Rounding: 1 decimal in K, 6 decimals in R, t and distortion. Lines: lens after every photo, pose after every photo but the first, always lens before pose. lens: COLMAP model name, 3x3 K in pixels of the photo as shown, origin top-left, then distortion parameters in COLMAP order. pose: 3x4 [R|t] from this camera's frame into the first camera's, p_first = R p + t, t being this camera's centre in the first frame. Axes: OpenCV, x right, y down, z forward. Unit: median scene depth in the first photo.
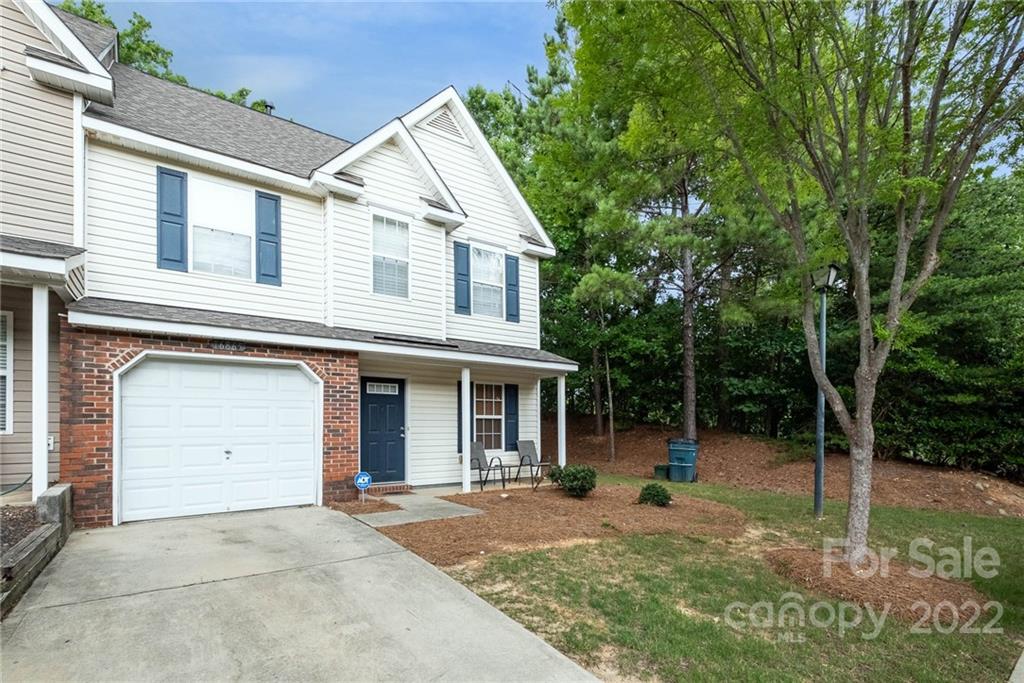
lens RADIAL K [[475.2, 0, 509.7], [0, 475.2, 424.9], [0, 0, 1]] dist [-0.003348, -0.000677]
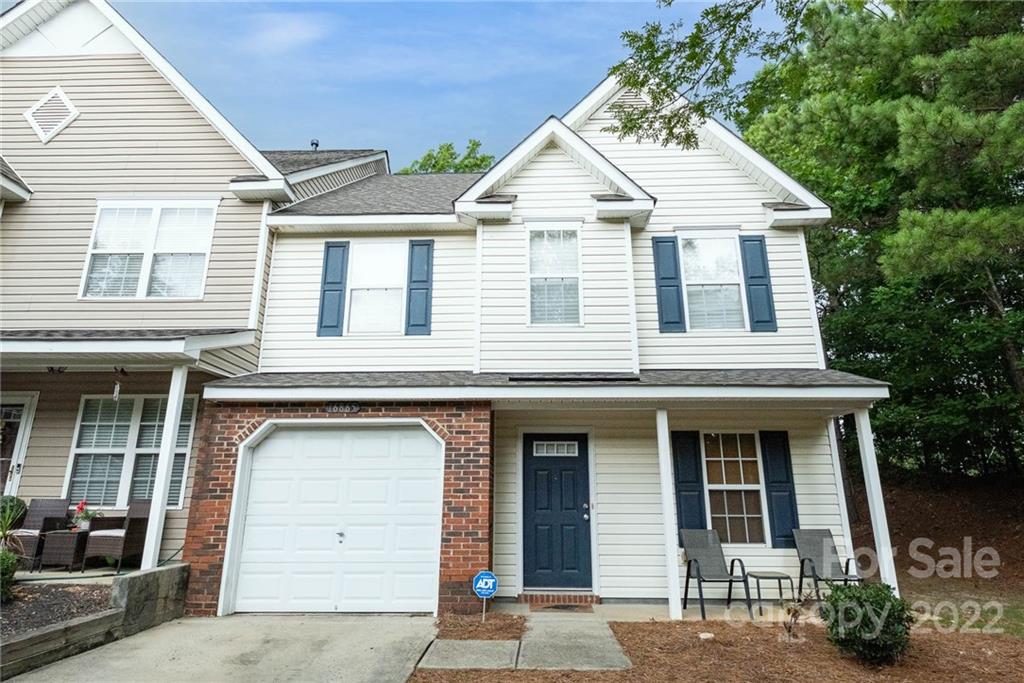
lens RADIAL K [[571.6, 0, 520.8], [0, 571.6, 344.9], [0, 0, 1]] dist [0.000479, 0.001247]
pose [[0.794400, -0.157472, -0.586627, 0.266656], [-0.000916, 0.965497, -0.260414, -0.002533], [0.607394, 0.207410, 0.766846, 0.311598]]
